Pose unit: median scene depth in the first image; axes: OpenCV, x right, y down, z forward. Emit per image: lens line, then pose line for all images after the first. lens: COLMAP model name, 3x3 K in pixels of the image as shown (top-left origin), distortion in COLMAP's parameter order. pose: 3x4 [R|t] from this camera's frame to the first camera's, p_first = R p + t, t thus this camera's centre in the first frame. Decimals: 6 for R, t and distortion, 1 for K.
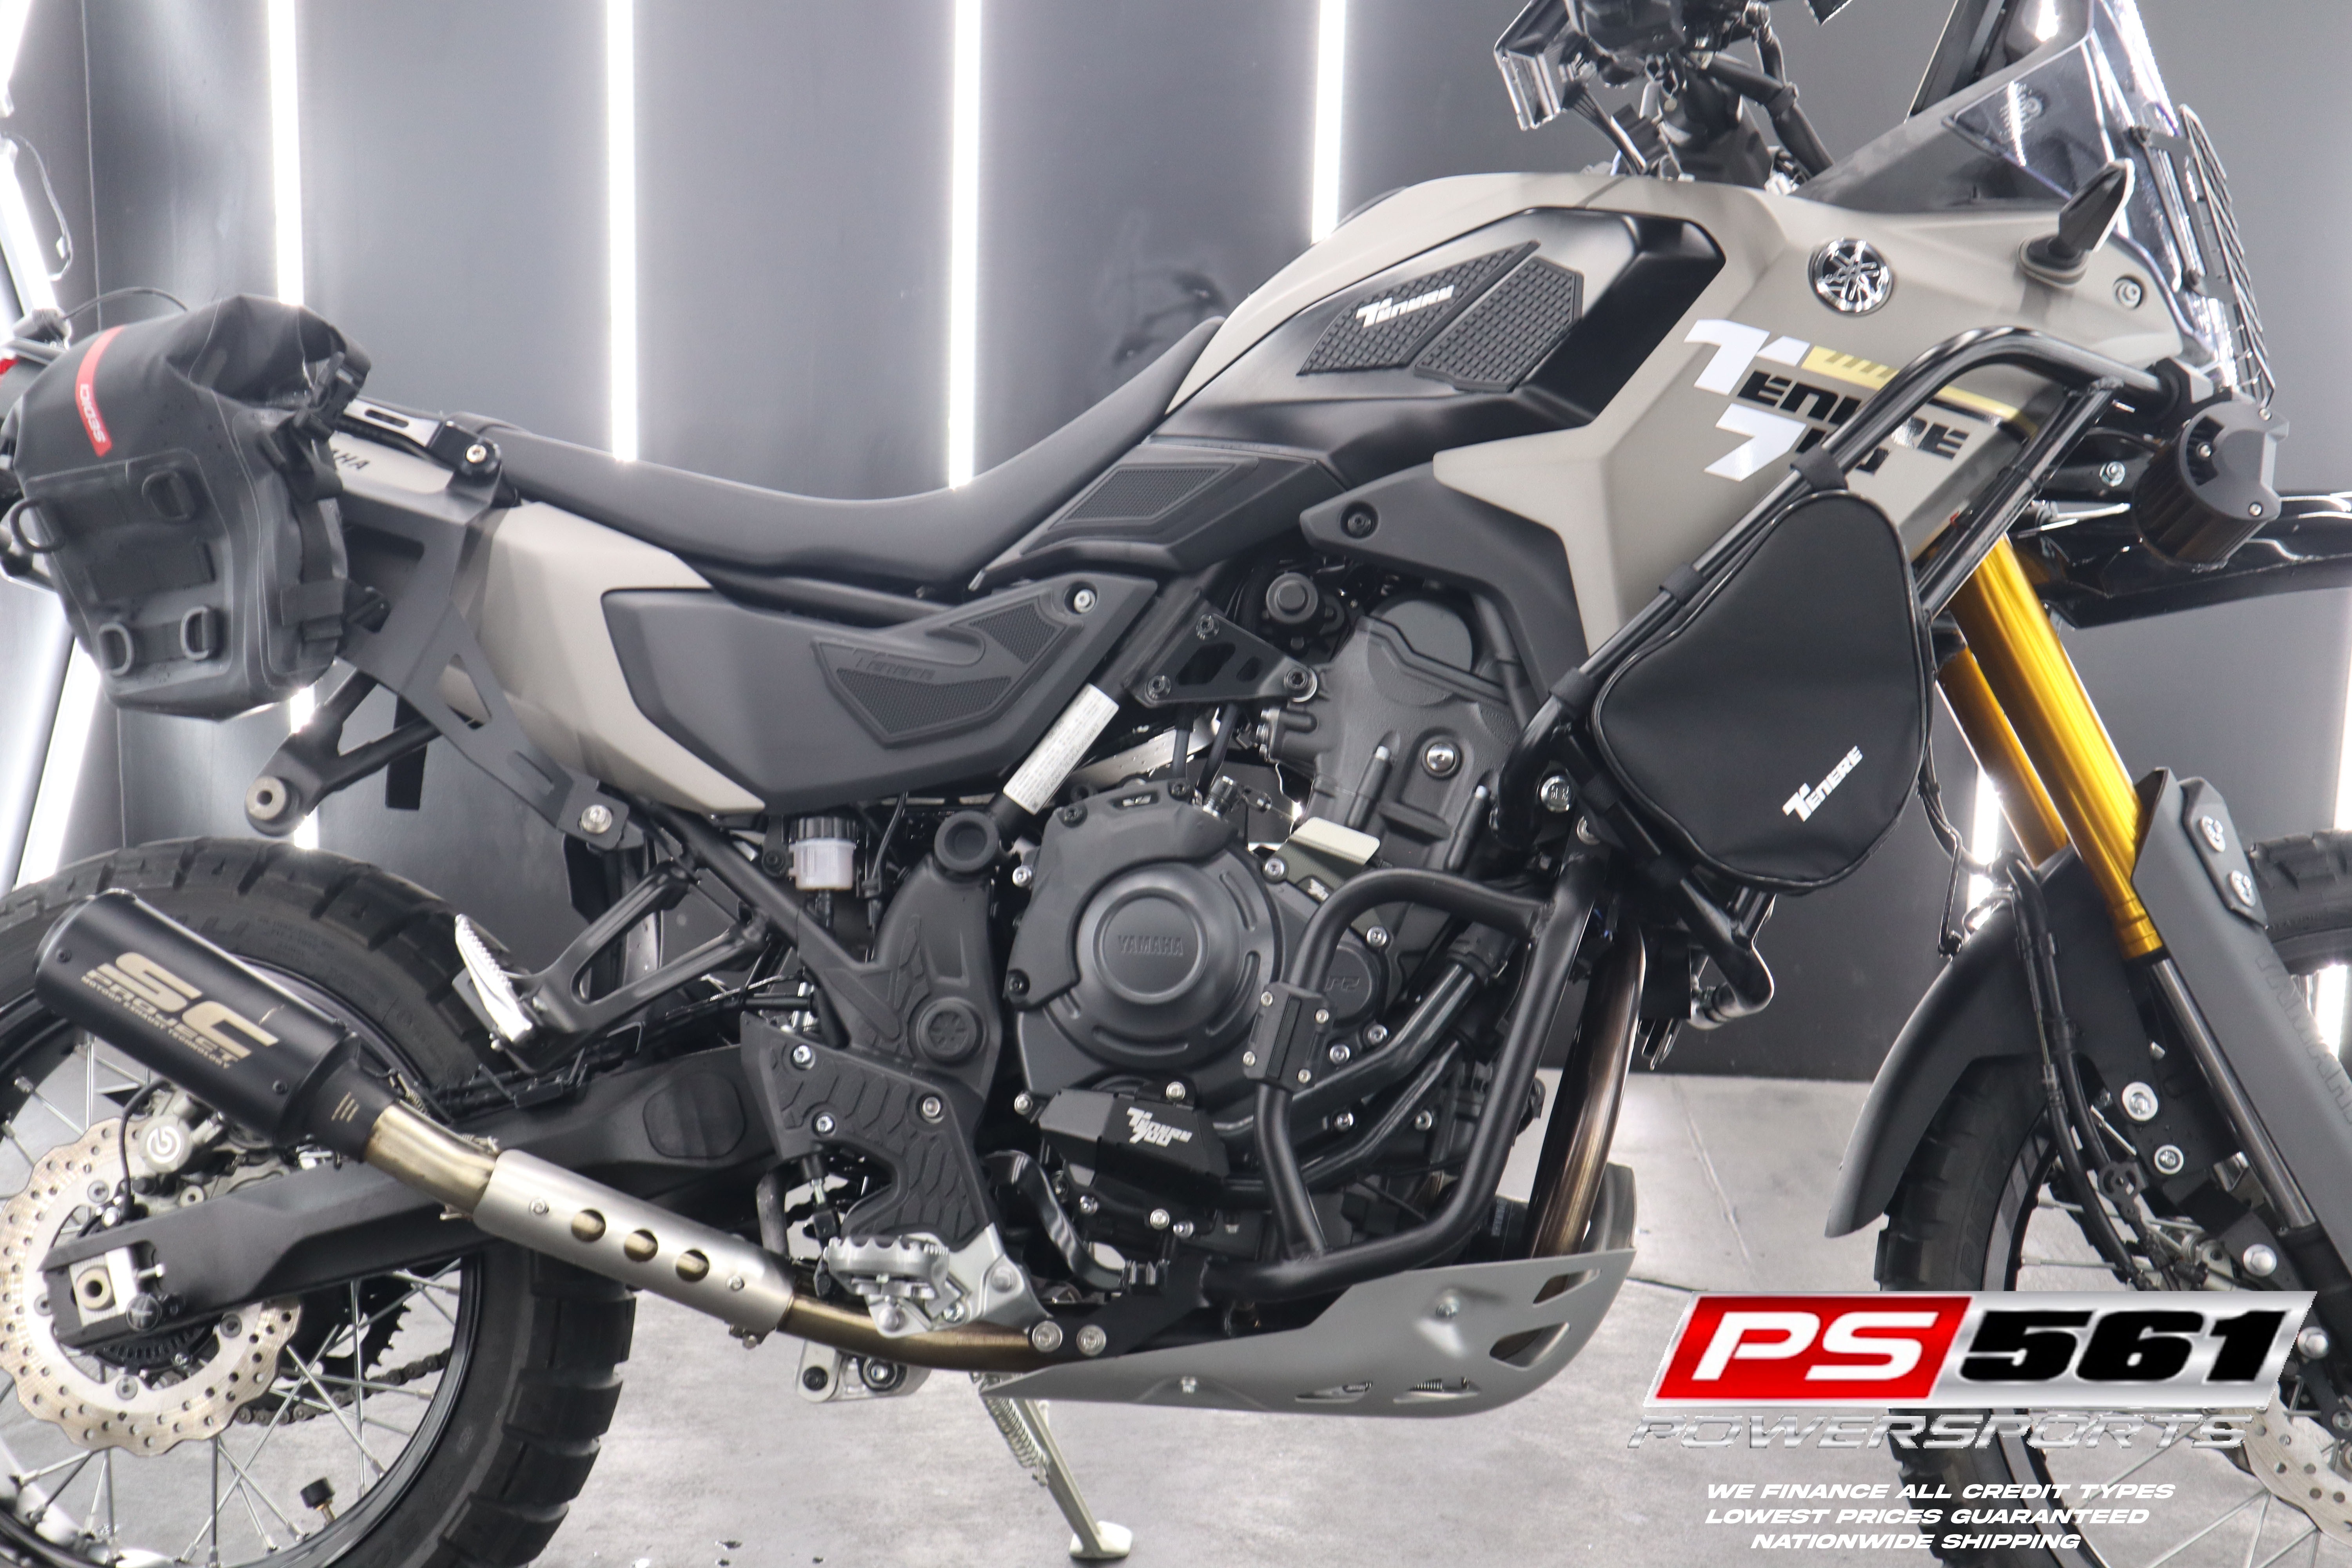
lens RADIAL K [[2485.6, 0, 1176.7], [0, 2485.6, 812.1], [0, 0, 1]] dist [-0.003843, 0.000000]
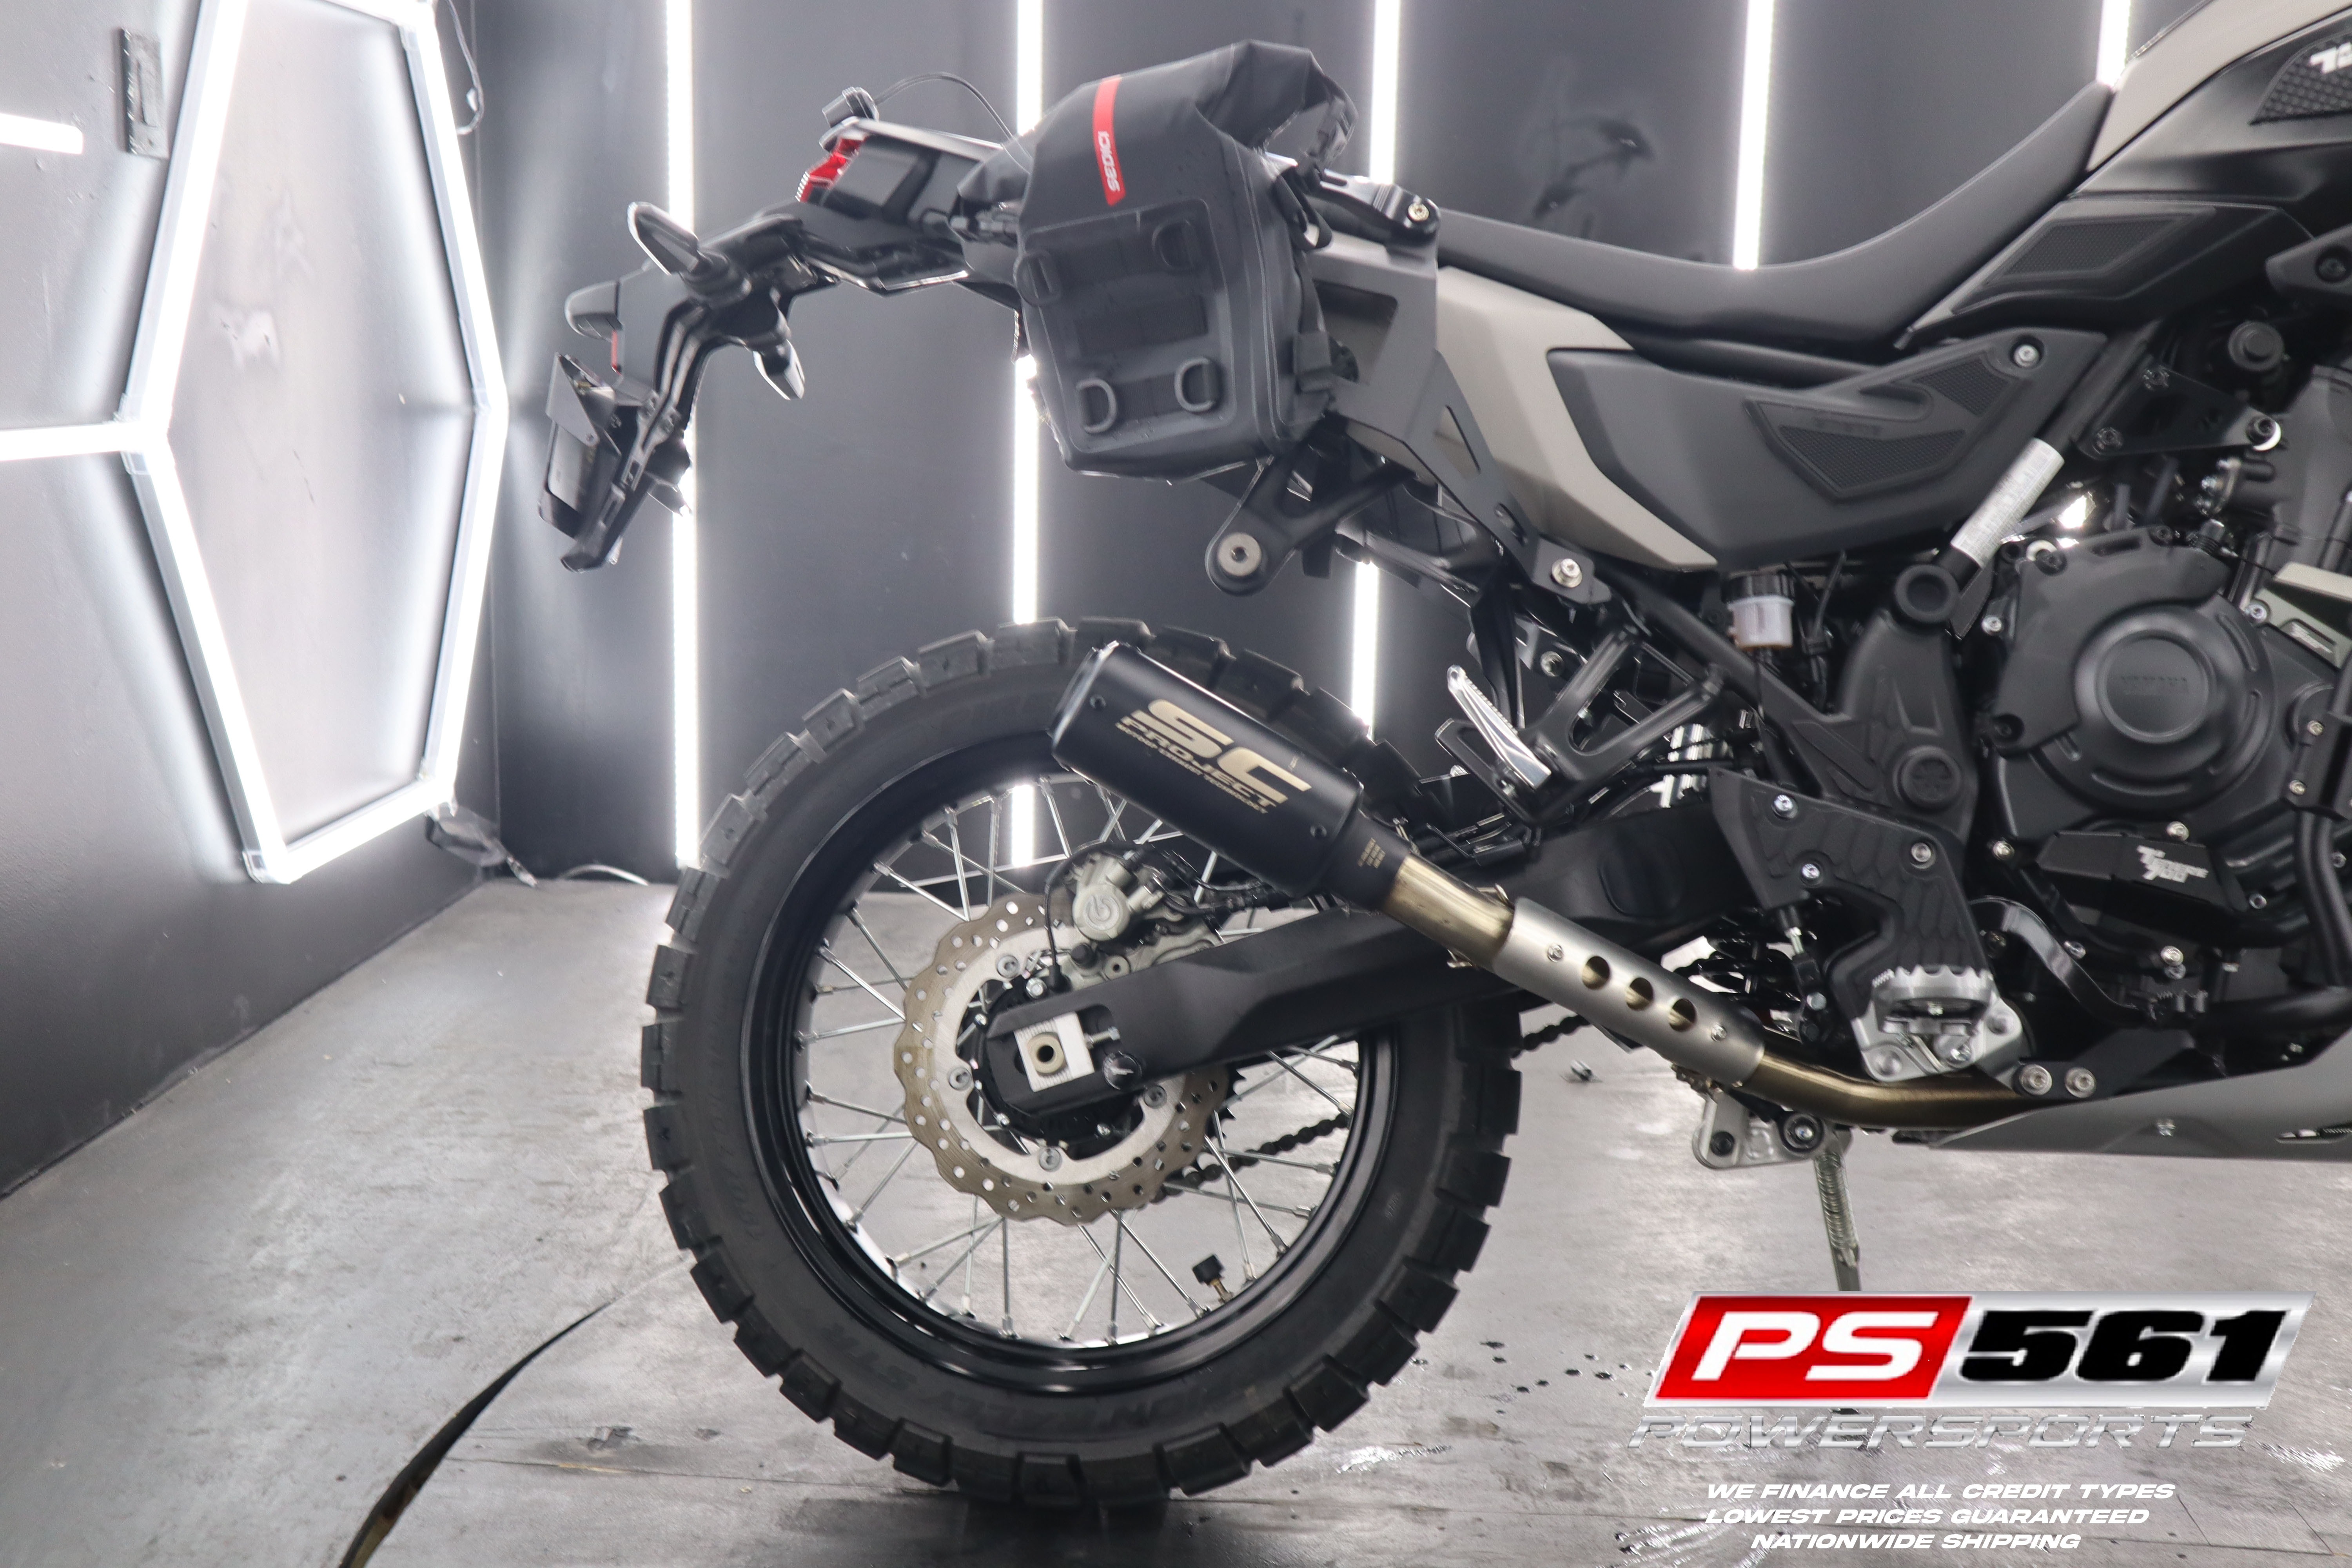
lens RADIAL K [[2570.2, 0, 1158.3], [0, 2570.2, 821.4], [0, 0, 1]] dist [0.008869, 0.000000]
pose [[0.999828, -0.010870, 0.014995, -0.412585], [0.010585, 0.999765, 0.018923, 0.080864], [-0.015197, -0.018761, 0.999708, -0.033630]]
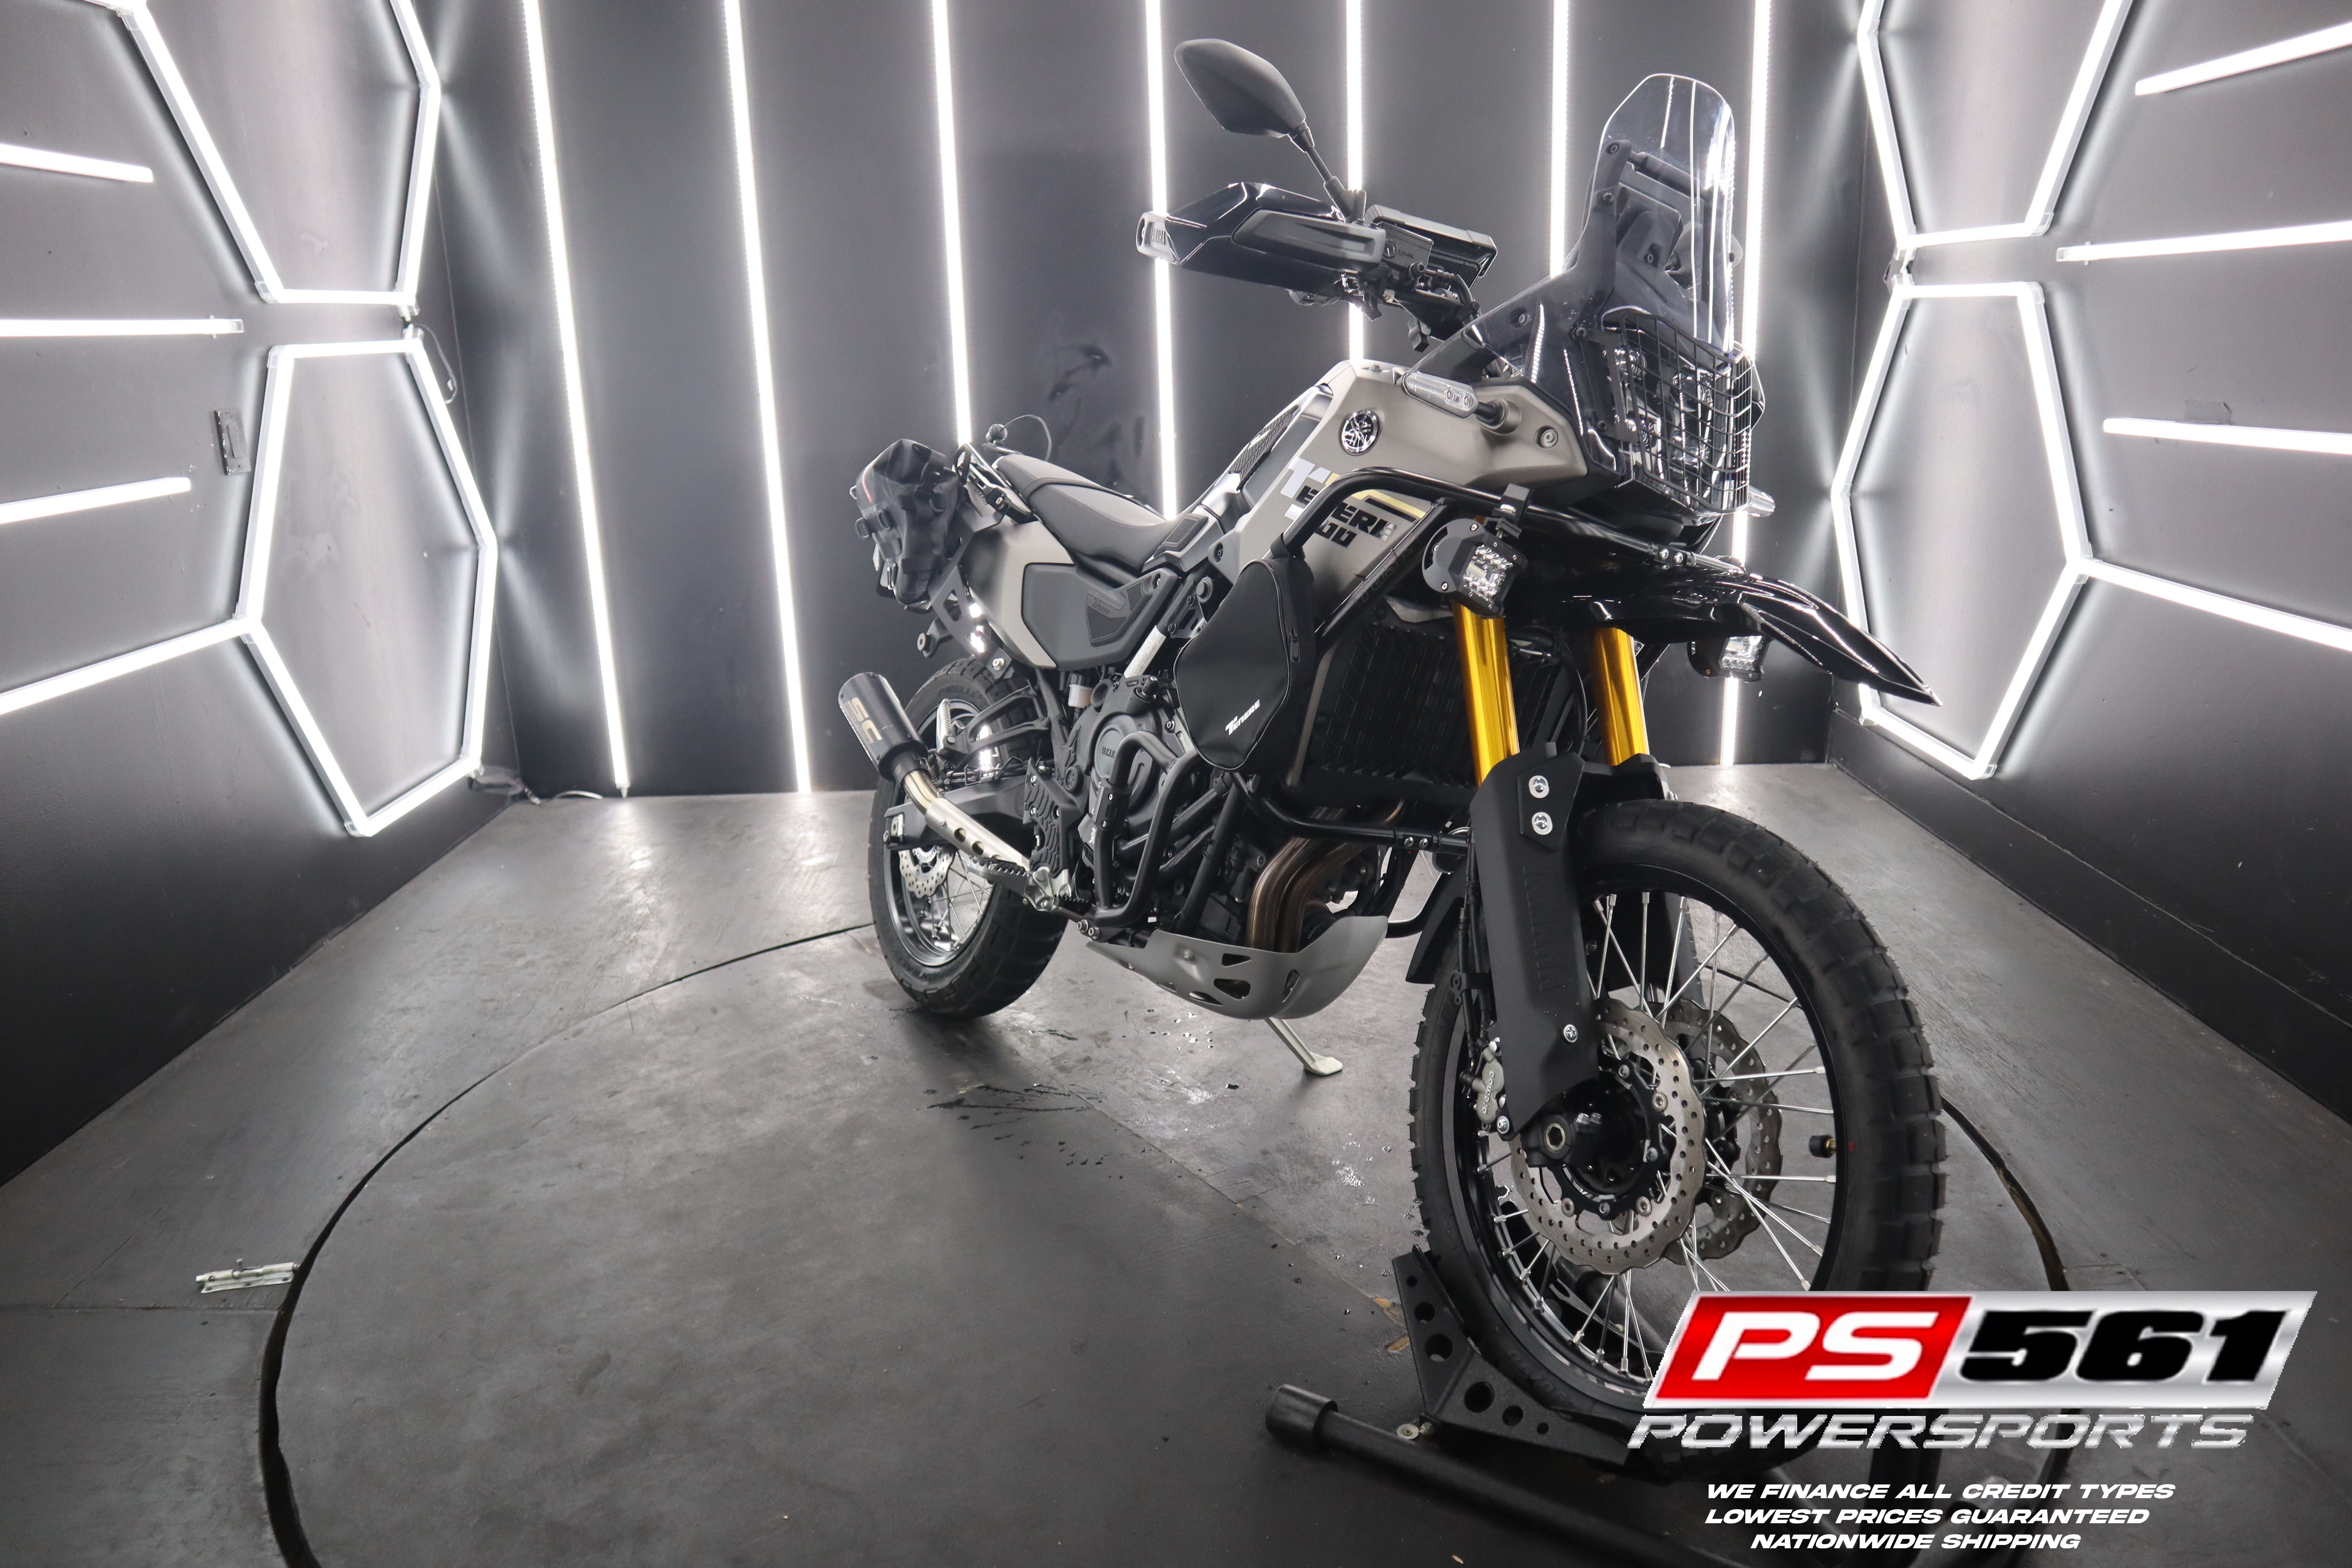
lens RADIAL K [[1573.3, 0, 1162.8], [0, 1573.3, 797.7], [0, 0, 1]] dist [-0.131739, 0.065981]
pose [[0.995355, -0.080525, 0.052764, -0.055684], [0.073455, 0.989503, 0.124448, -0.072689], [-0.062232, -0.119994, 0.990822, -0.279629]]
